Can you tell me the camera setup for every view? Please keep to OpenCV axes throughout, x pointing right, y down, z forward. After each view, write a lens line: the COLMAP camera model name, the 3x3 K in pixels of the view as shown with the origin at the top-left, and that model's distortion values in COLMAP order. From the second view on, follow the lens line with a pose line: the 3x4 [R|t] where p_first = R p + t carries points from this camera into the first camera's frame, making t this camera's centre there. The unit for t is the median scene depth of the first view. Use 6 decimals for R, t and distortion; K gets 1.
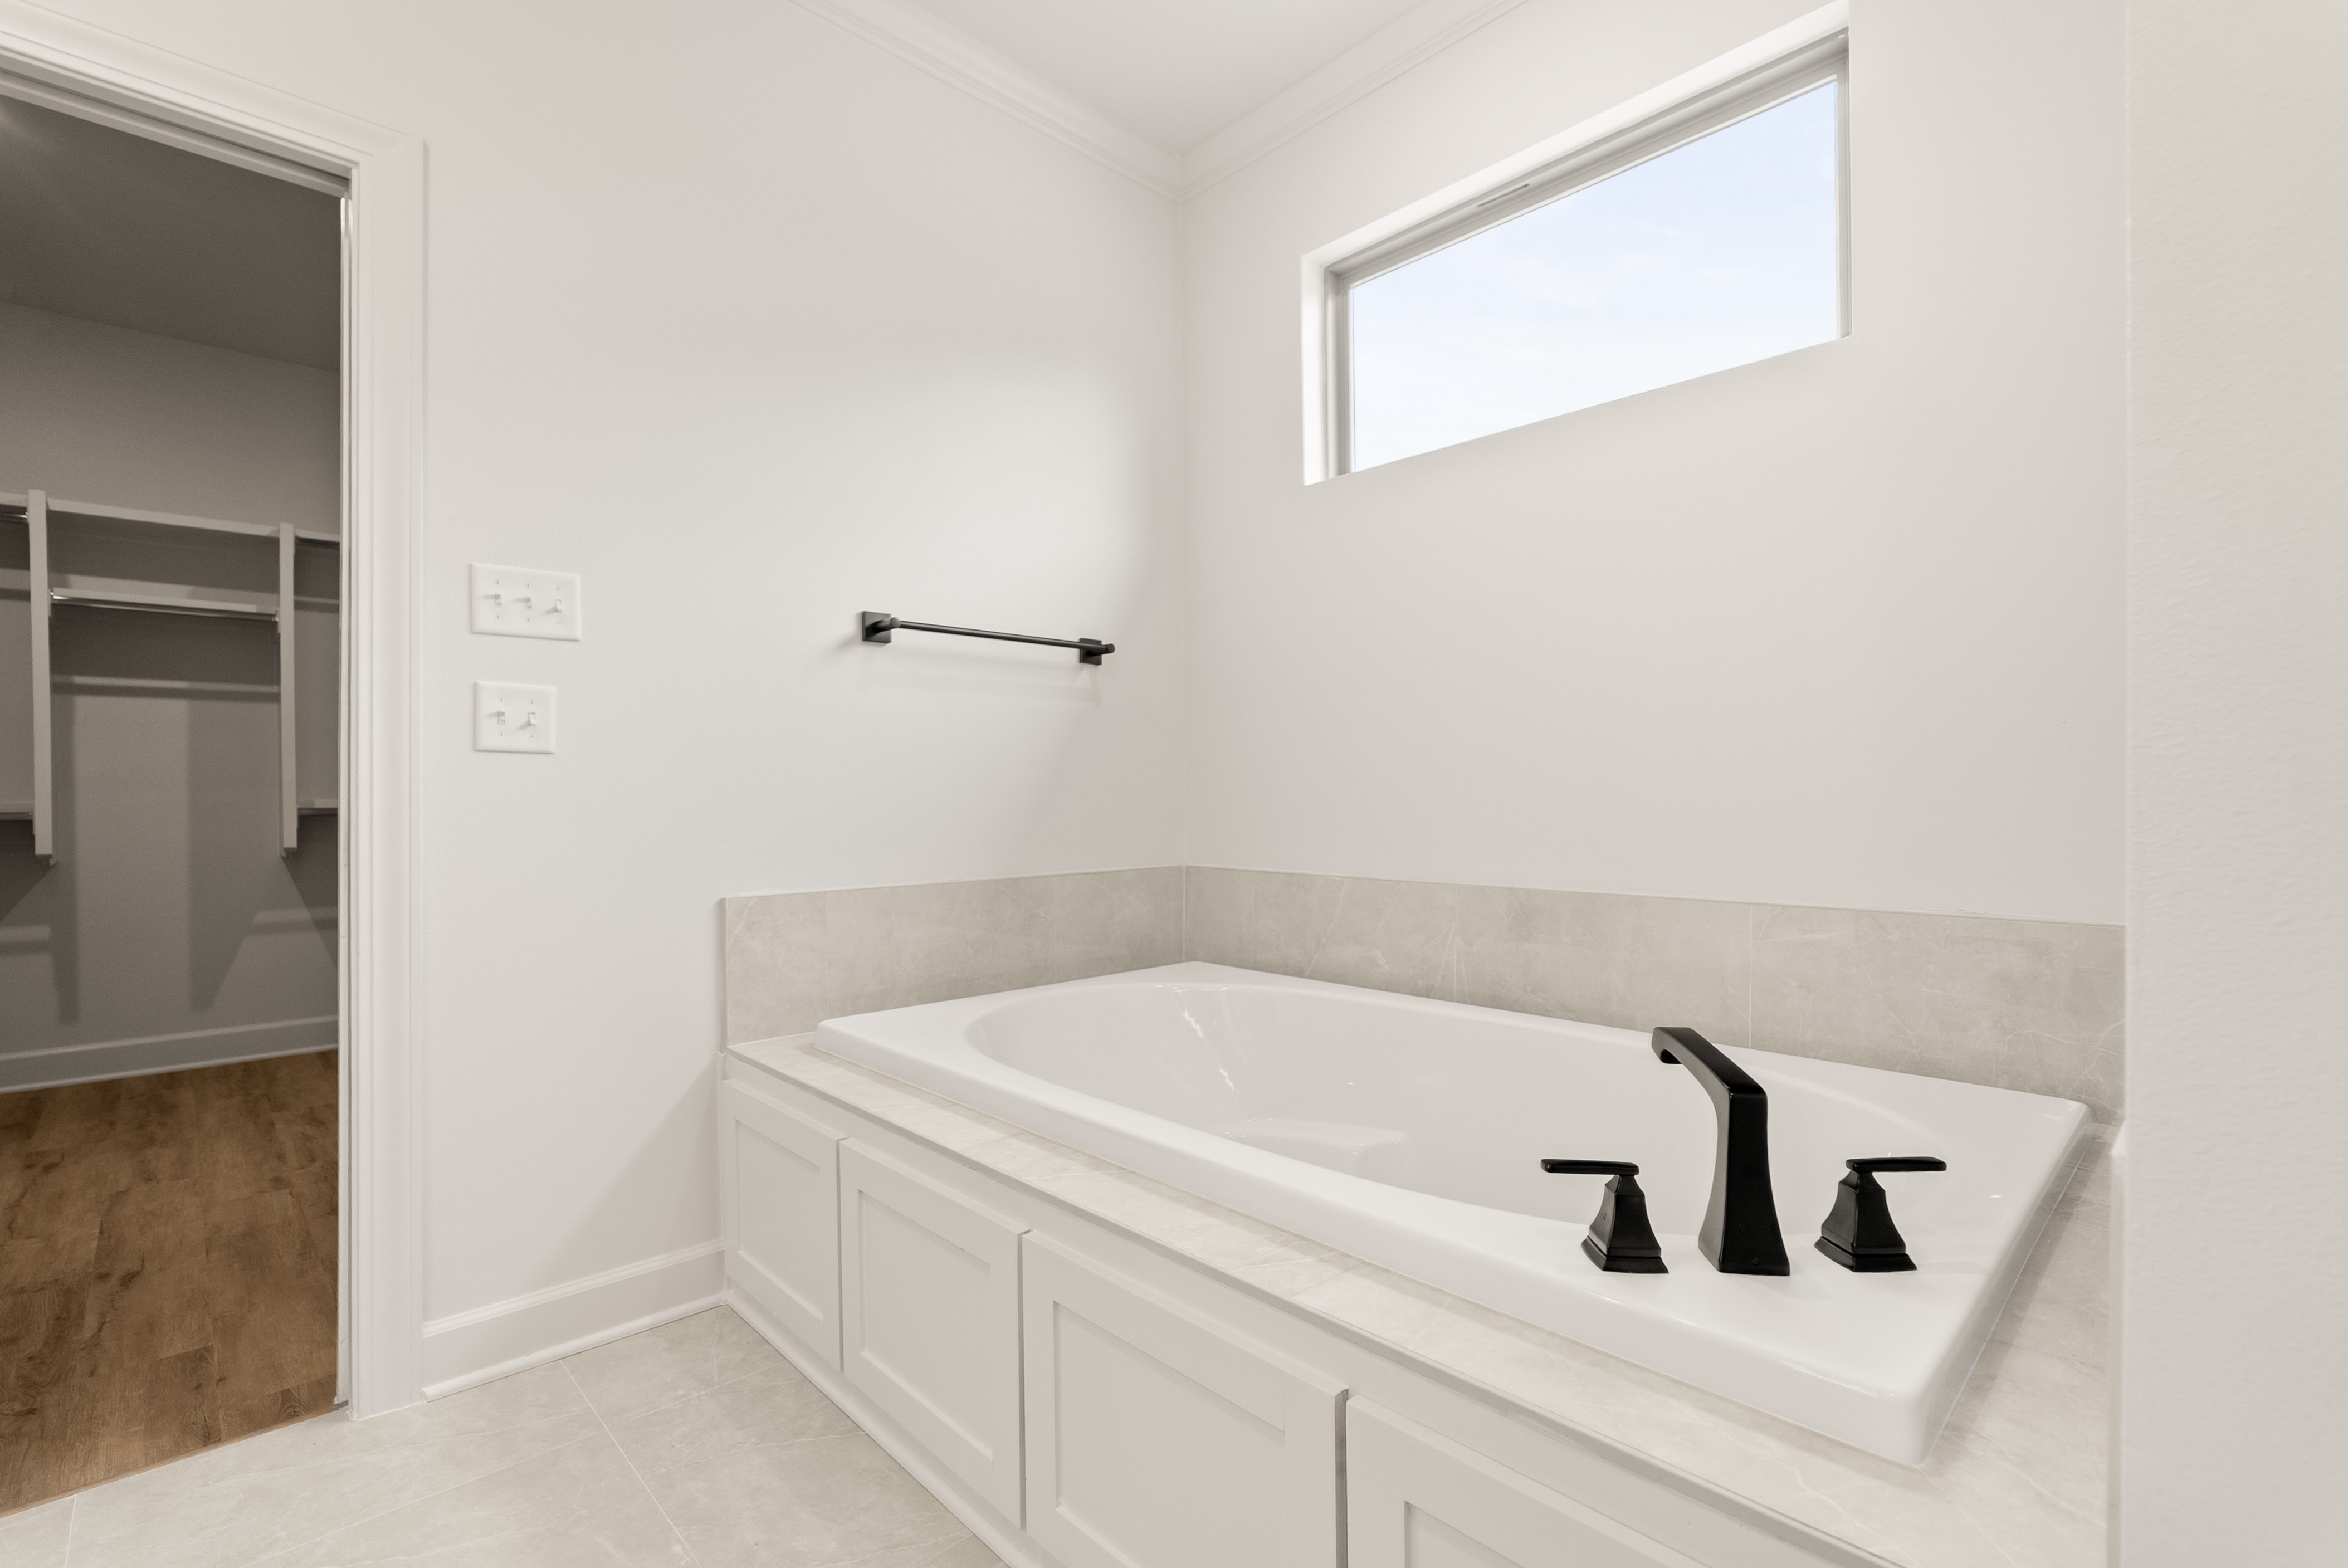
lens RADIAL K [[1048.4, 0, 1168.1], [0, 1048.4, 806.2], [0, 0, 1]] dist [-0.003868, 0.000110]
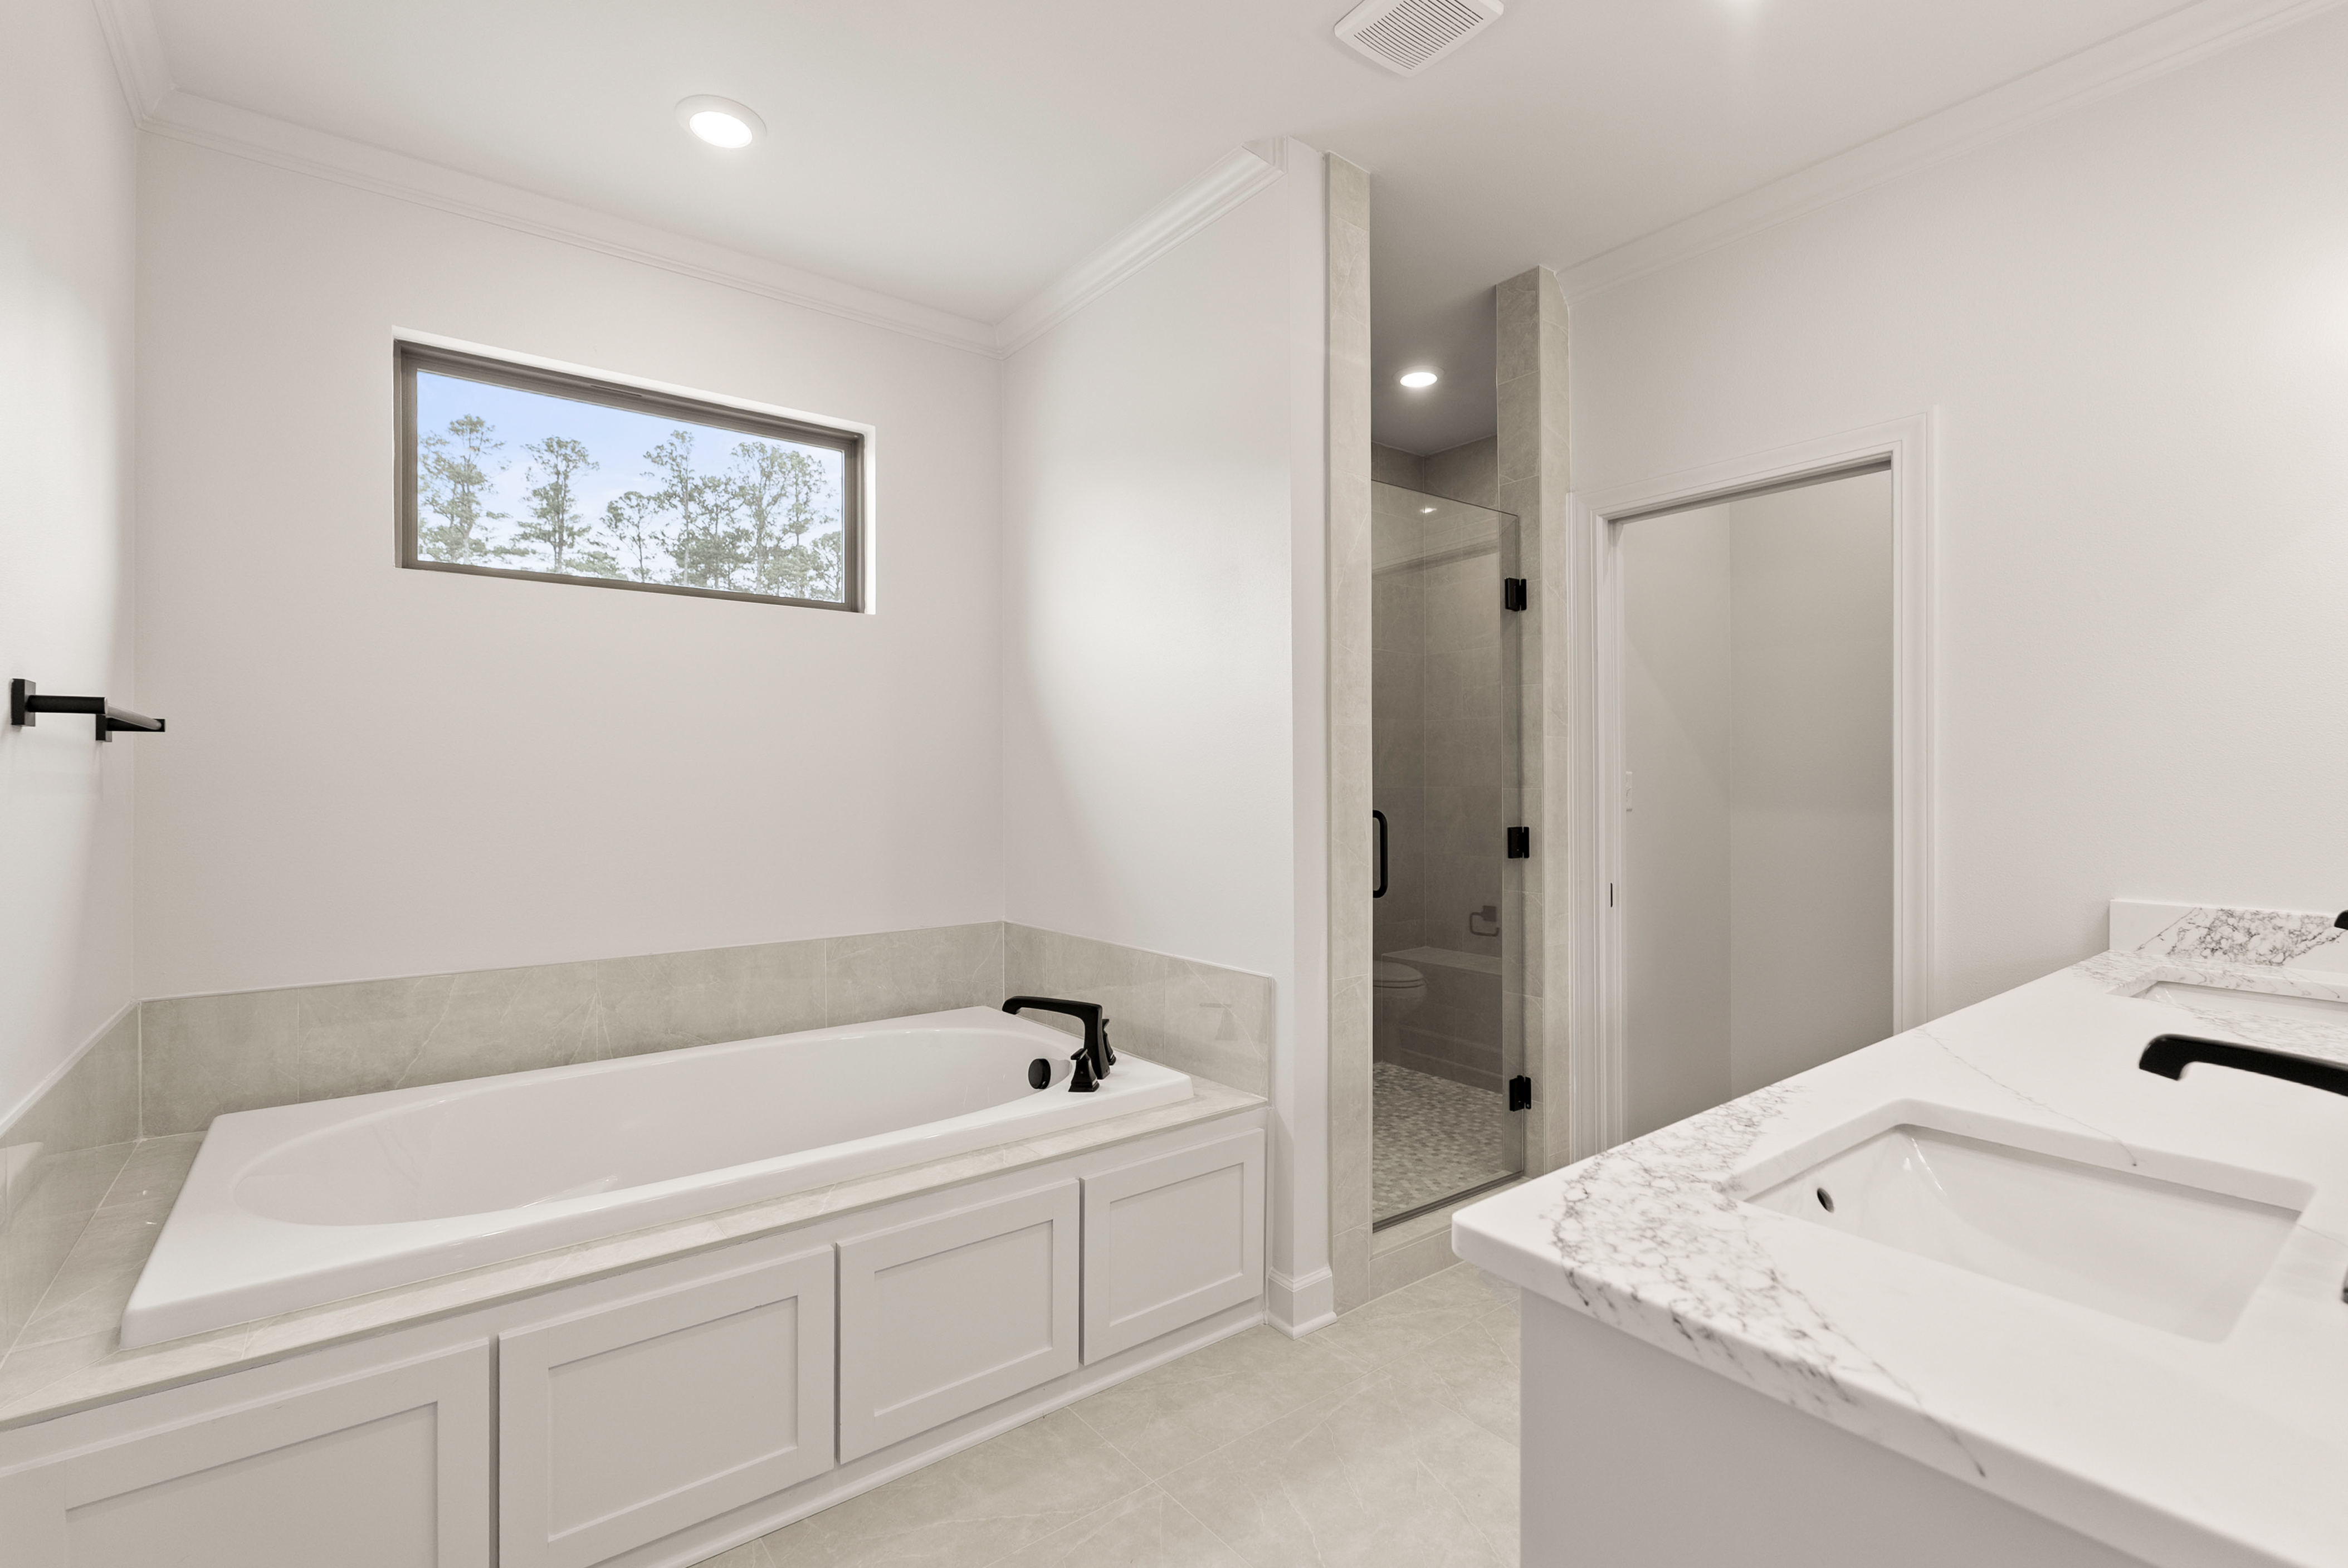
lens RADIAL K [[1045.6, 0, 1177.6], [0, 1045.6, 778.0], [0, 0, 1]] dist [-0.002027, -0.000417]
pose [[0.100046, 0.013157, 0.994896, -0.921464], [0.013652, 0.999800, -0.014594, -0.115390], [-0.994889, 0.015042, 0.099847, 0.253767]]
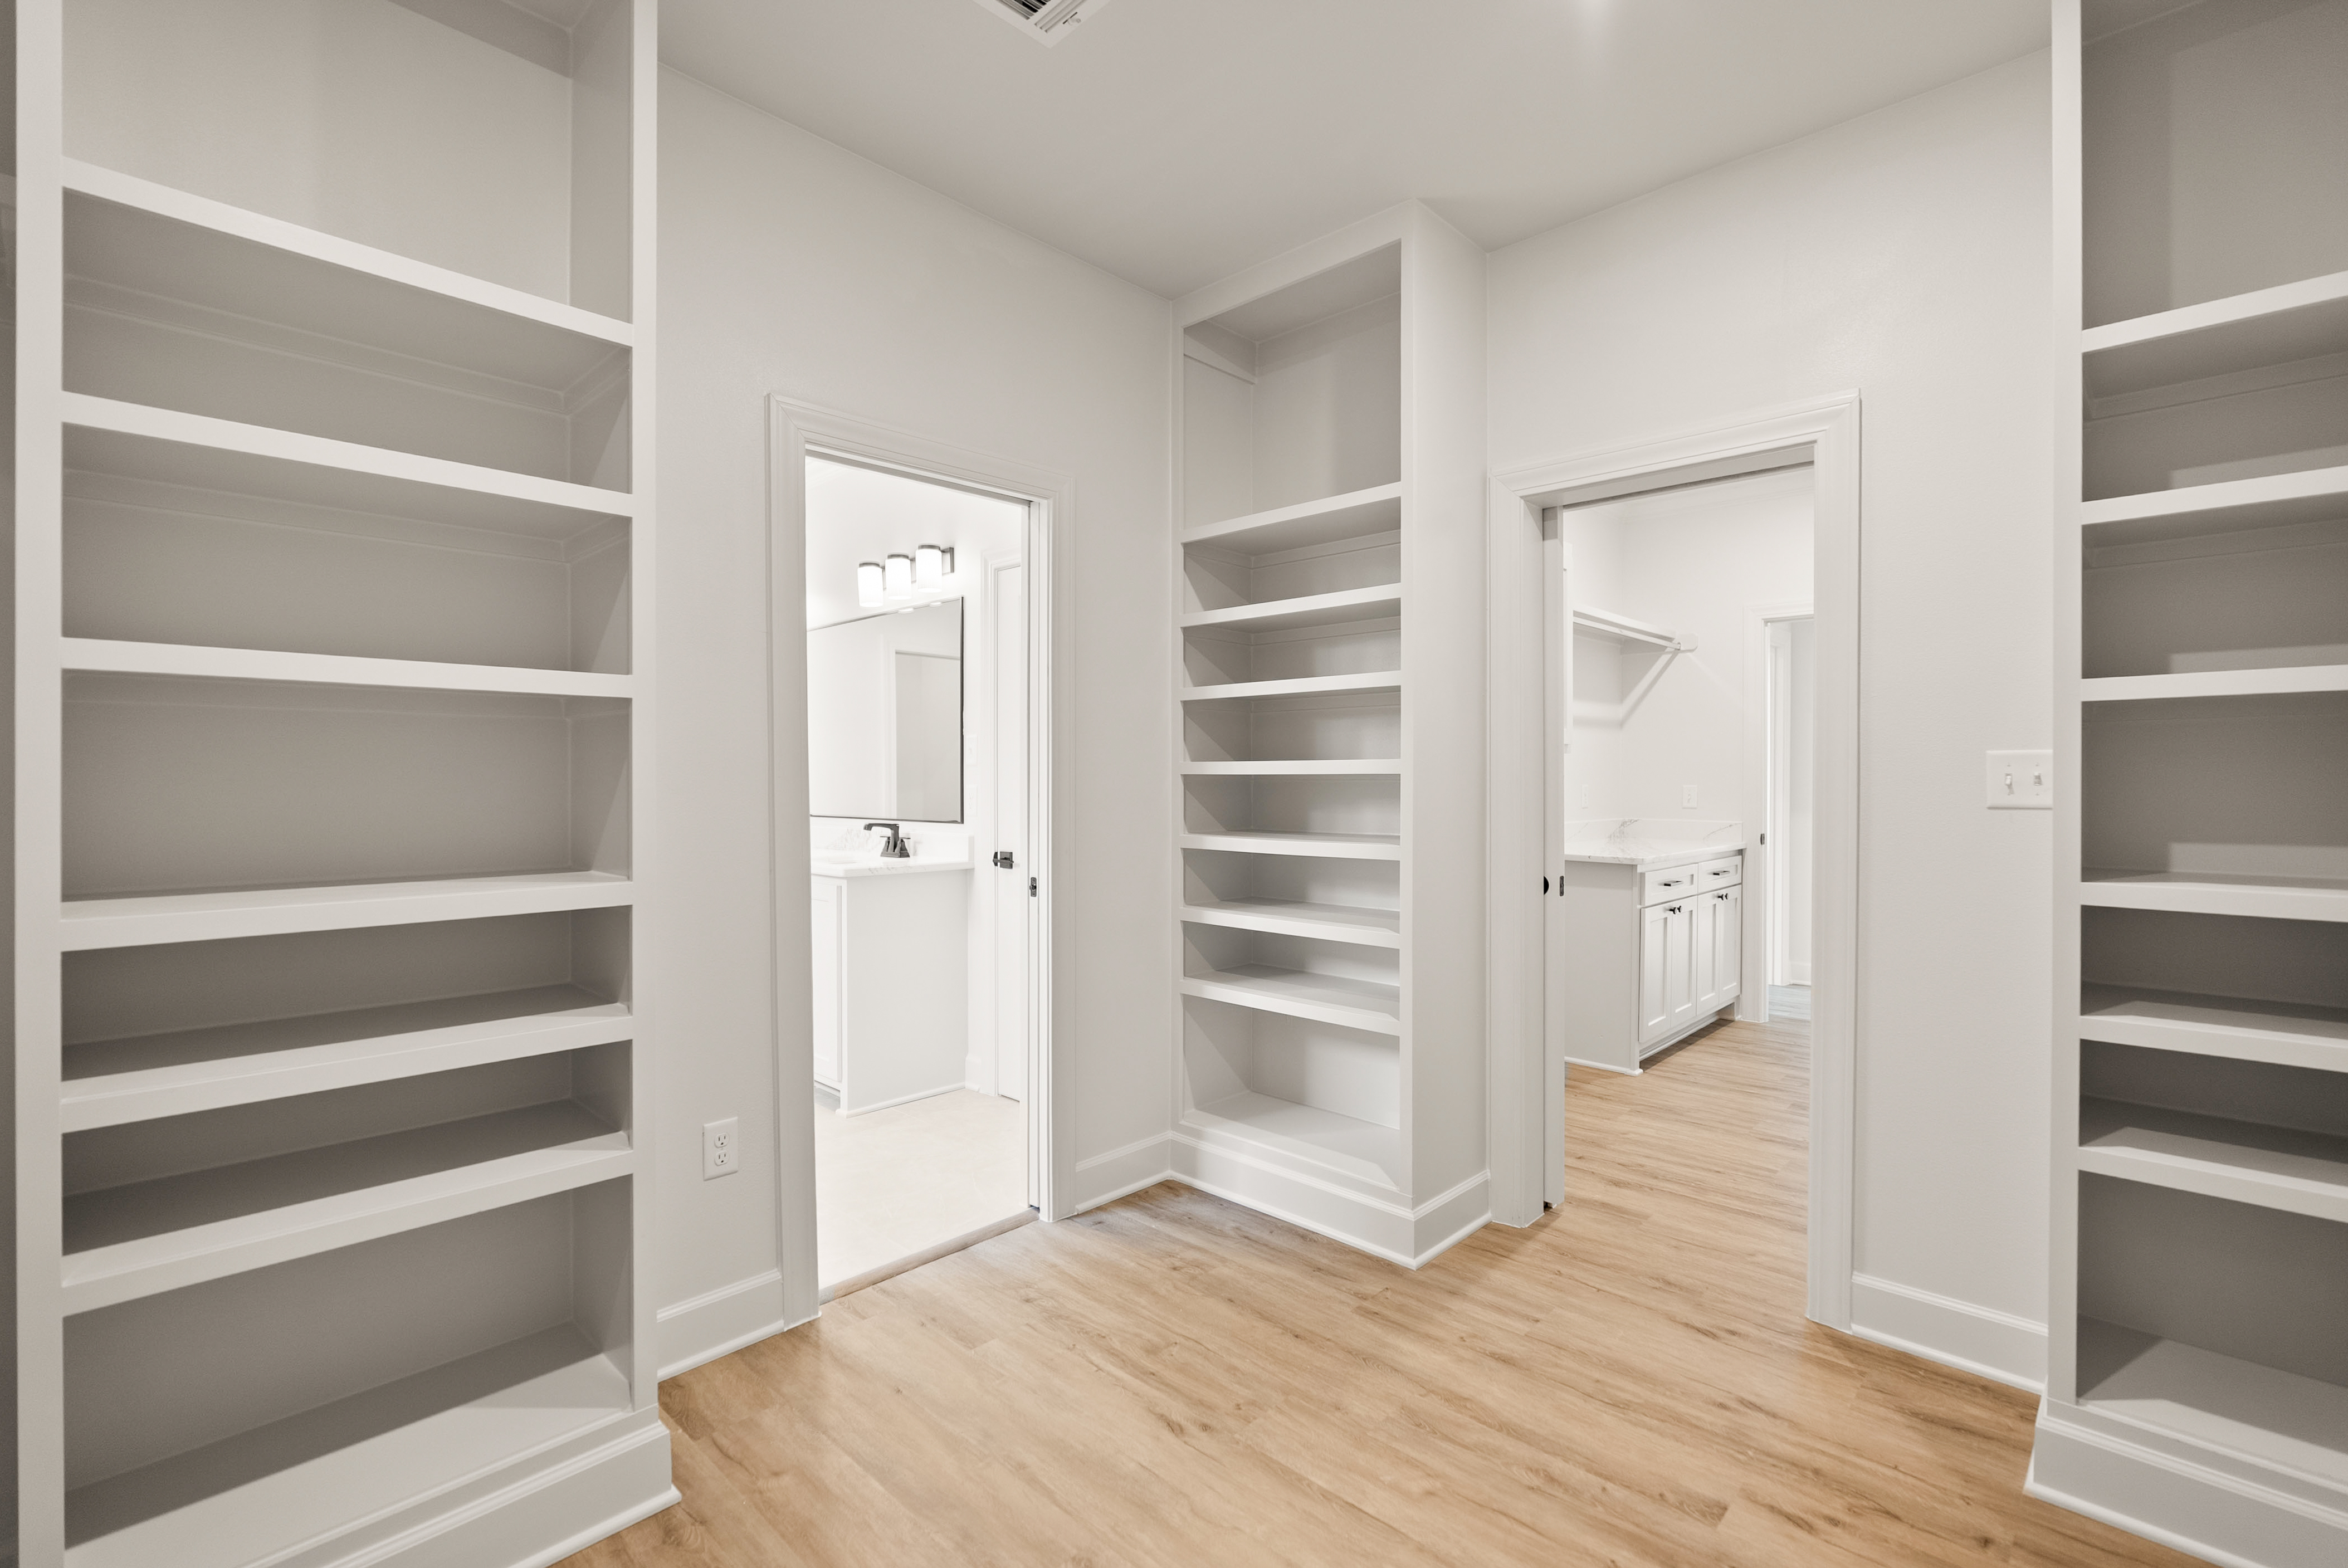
lens RADIAL K [[1045.6, 0, 1177.6], [0, 1045.6, 778.0], [0, 0, 1]] dist [-0.002027, -0.000417]
pose [[-0.998829, 0.007415, -0.047815, -0.998936], [0.006841, 0.999903, 0.012159, -0.130414], [0.047900, 0.011817, -0.998782, 1.983221]]
